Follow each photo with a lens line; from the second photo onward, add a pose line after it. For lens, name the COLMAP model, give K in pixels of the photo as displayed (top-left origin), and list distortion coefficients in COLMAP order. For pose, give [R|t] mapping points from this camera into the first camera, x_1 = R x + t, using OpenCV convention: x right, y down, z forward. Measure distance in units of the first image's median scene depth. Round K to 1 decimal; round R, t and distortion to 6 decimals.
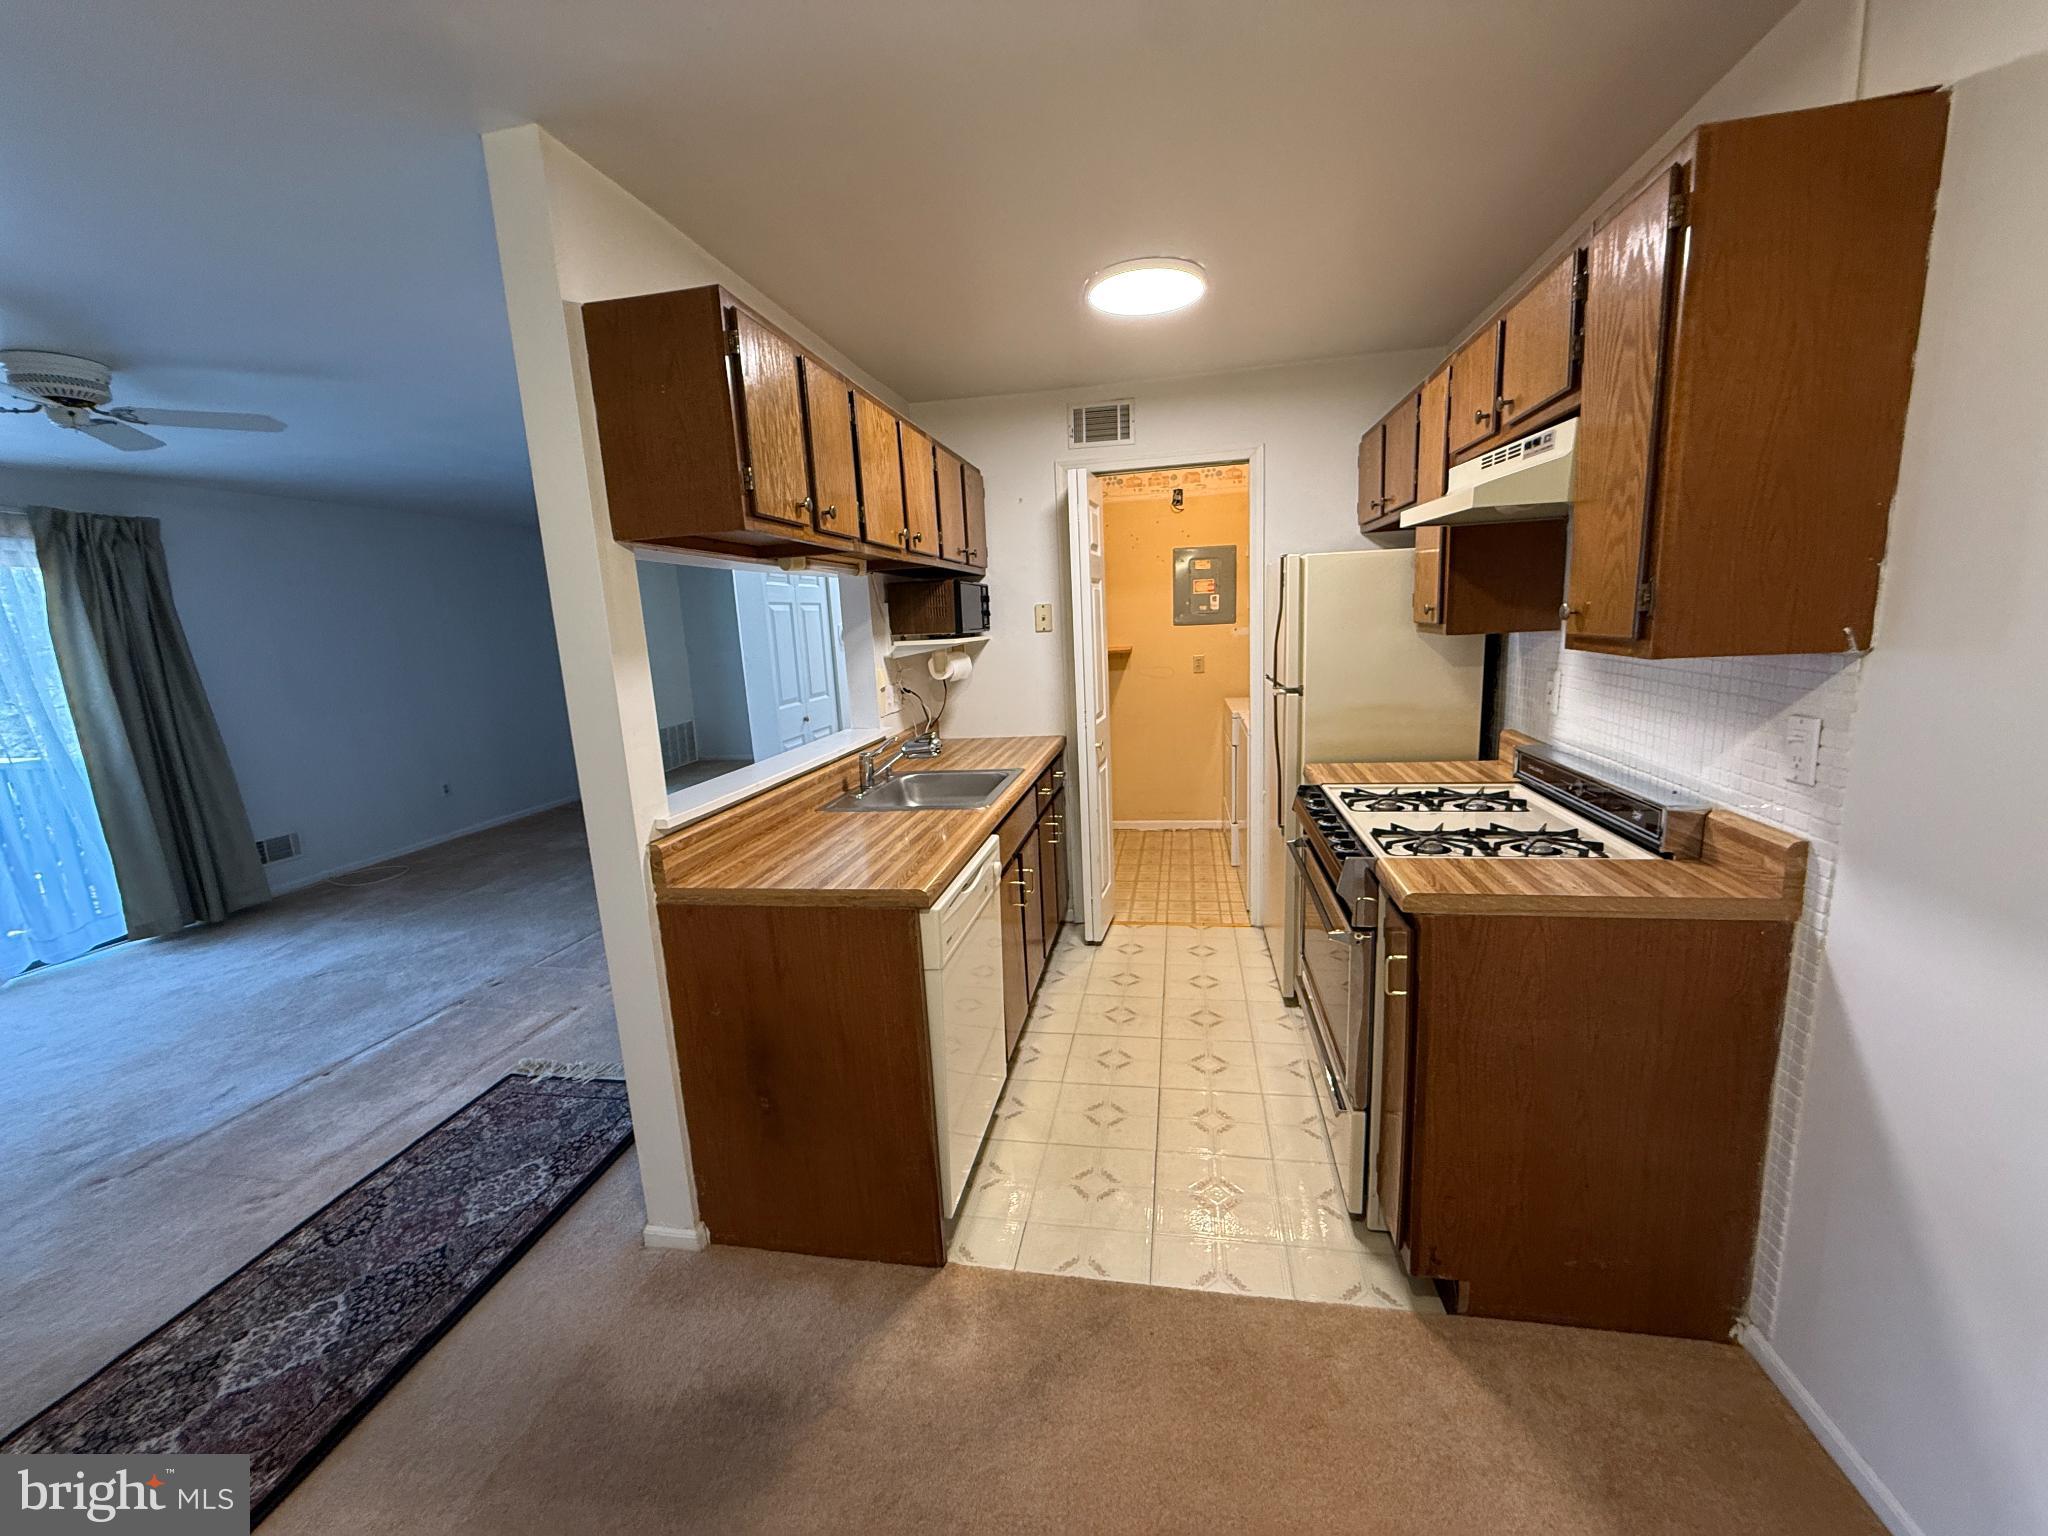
lens RADIAL K [[815.8, 0, 1020.8], [0, 815.8, 768.0], [0, 0, 1]] dist [0.001399, -0.000169]
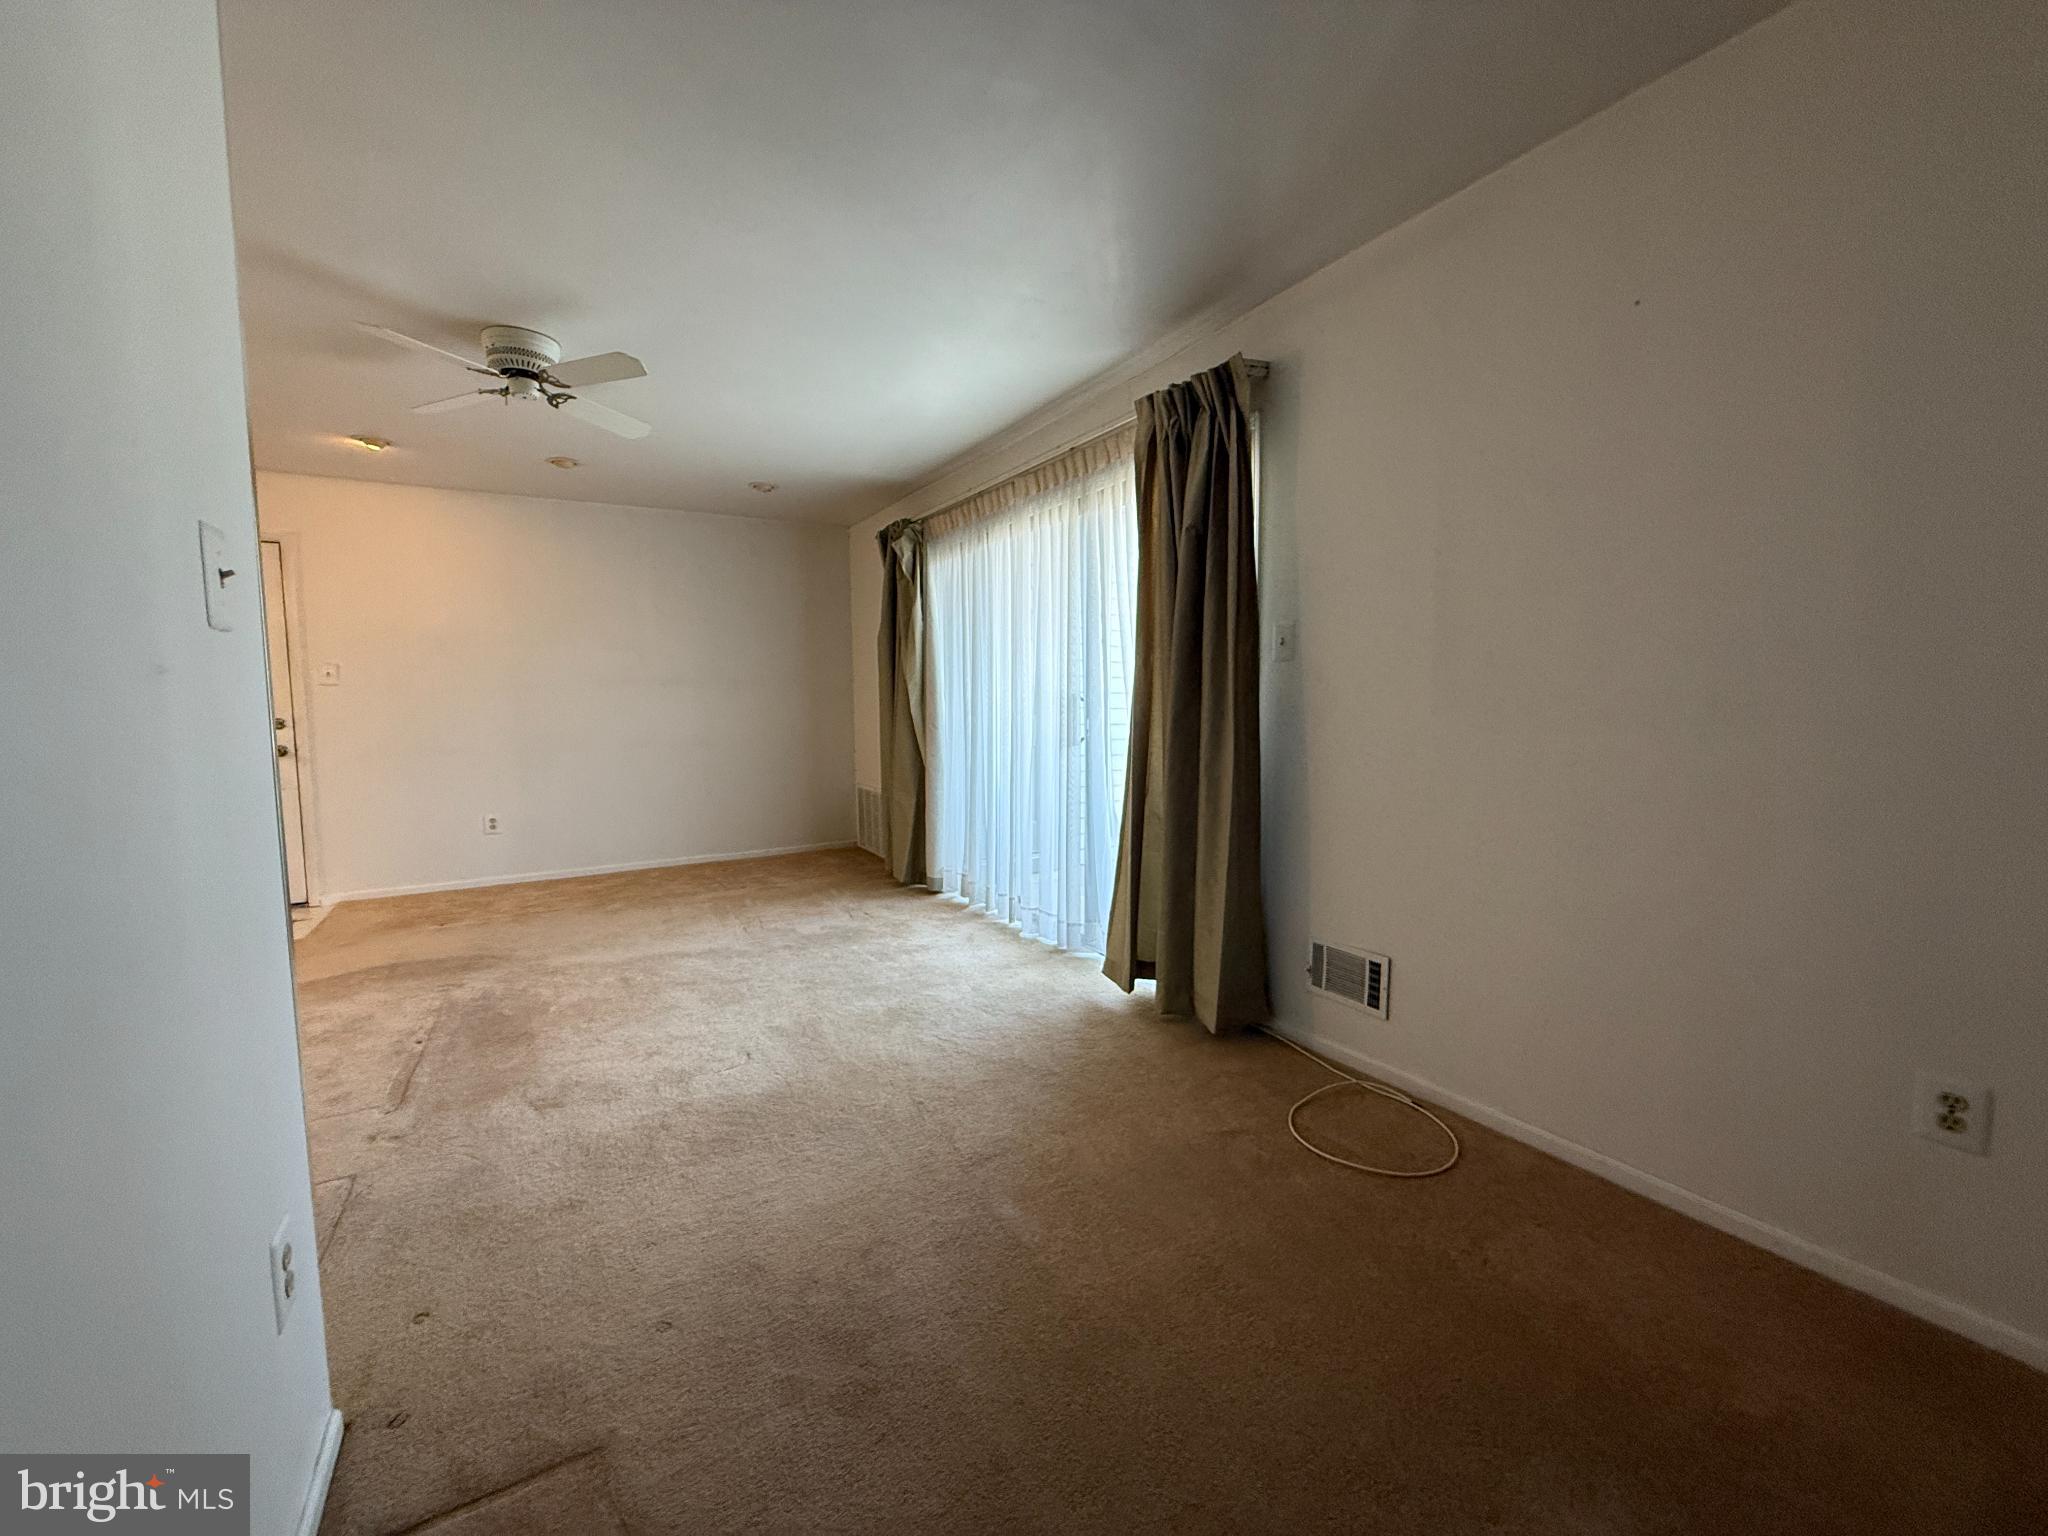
lens RADIAL K [[815.8, 0, 1020.8], [0, 815.8, 768.0], [0, 0, 1]] dist [0.001399, -0.000169]
pose [[-0.748667, 0.114096, -0.653055, -0.959708], [-0.071371, 0.965482, 0.250501, -0.283352], [0.659094, 0.234151, -0.714681, 2.539957]]
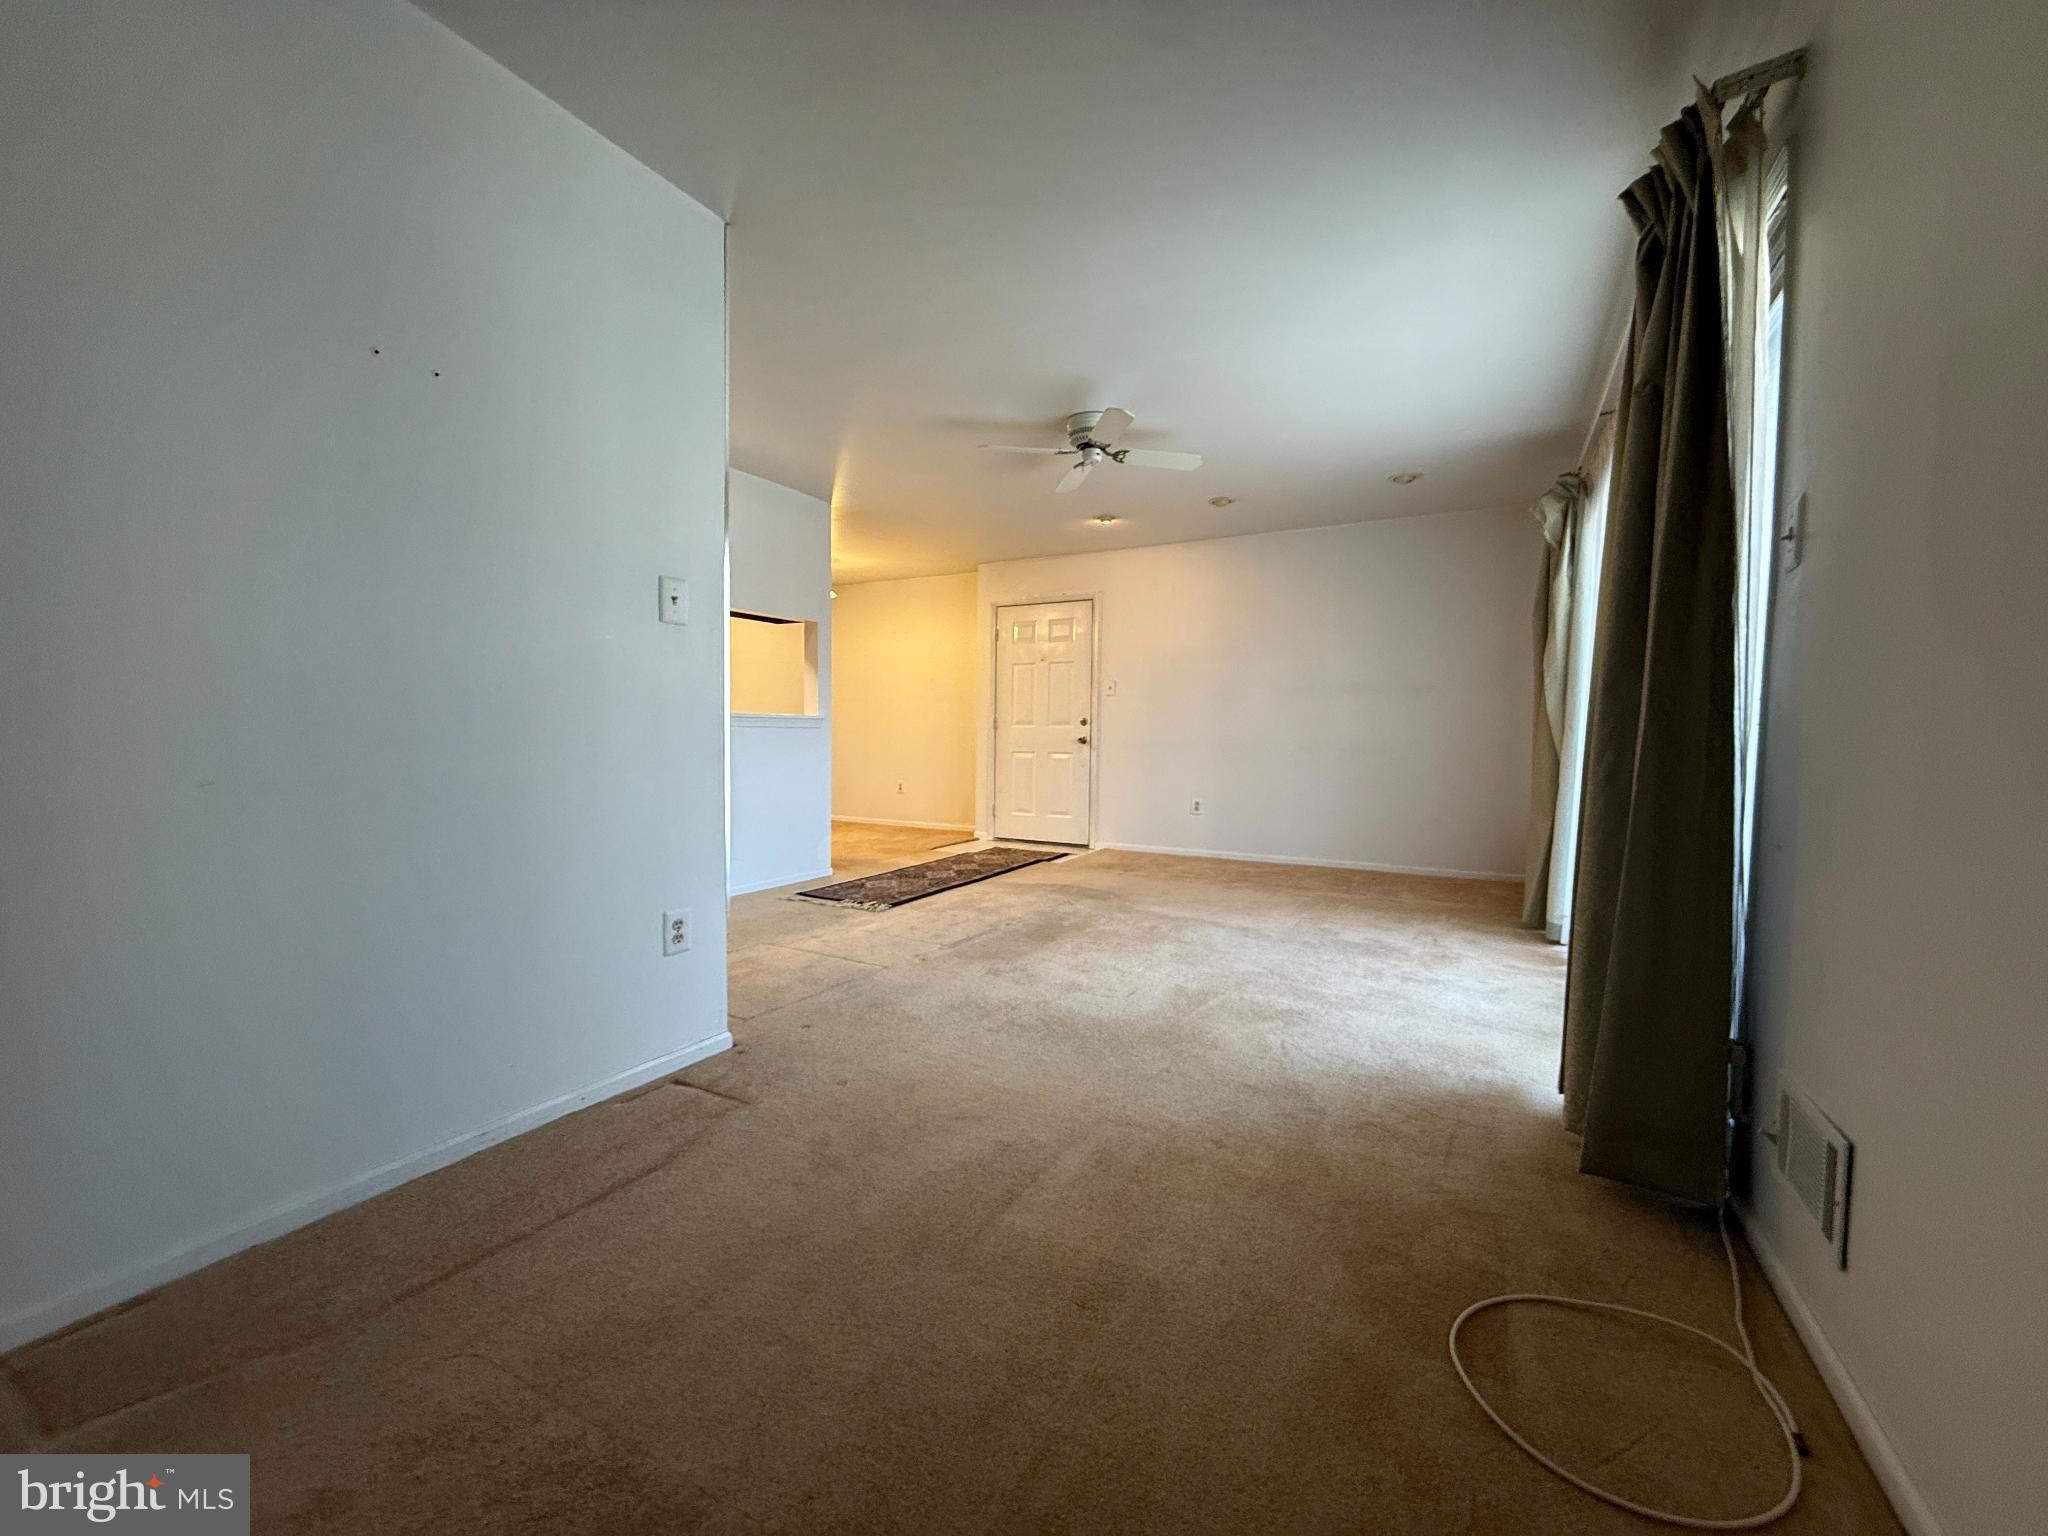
lens RADIAL K [[815.8, 0, 1020.8], [0, 815.8, 768.0], [0, 0, 1]] dist [0.001399, -0.000169]
pose [[-0.948716, 0.027085, 0.314966, -1.611177], [0.093655, 0.975677, 0.198199, -0.202602], [-0.301937, 0.217533, -0.928178, 2.730552]]
